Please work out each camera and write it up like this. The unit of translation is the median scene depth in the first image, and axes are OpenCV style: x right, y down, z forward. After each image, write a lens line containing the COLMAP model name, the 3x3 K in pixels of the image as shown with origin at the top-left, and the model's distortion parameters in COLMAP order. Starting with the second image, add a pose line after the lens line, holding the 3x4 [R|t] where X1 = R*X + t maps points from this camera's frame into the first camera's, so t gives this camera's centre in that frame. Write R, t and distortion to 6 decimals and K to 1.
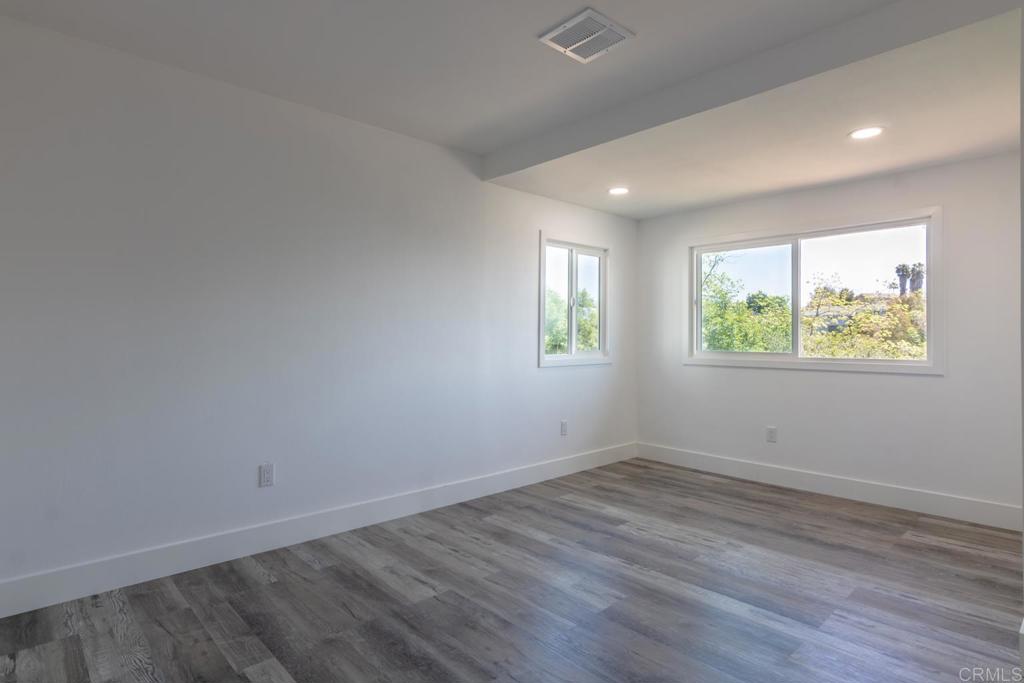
lens RADIAL K [[533.9, 0, 509.4], [0, 533.9, 336.7], [0, 0, 1]] dist [0.005934, 0.001178]
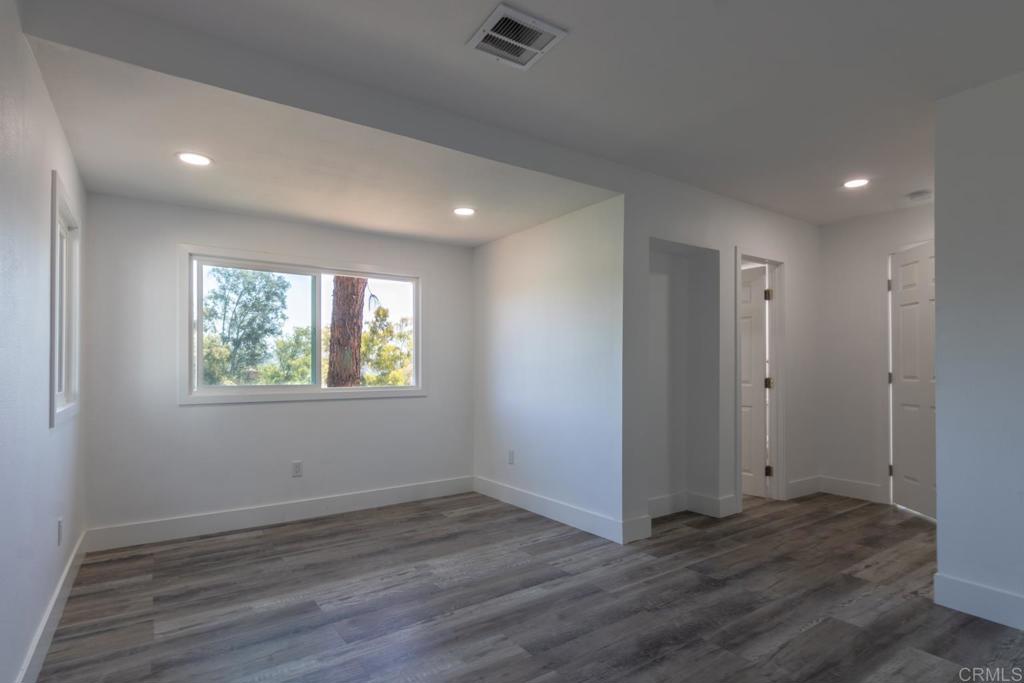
lens RADIAL K [[533.9, 0, 520.2], [0, 533.9, 369.2], [0, 0, 1]] dist [0.005934, 0.001178]
pose [[0.138754, -0.003861, 0.990319, -0.550870], [0.003675, 0.999988, 0.003384, 0.000459], [-0.990320, 0.003170, 0.138766, 0.621472]]
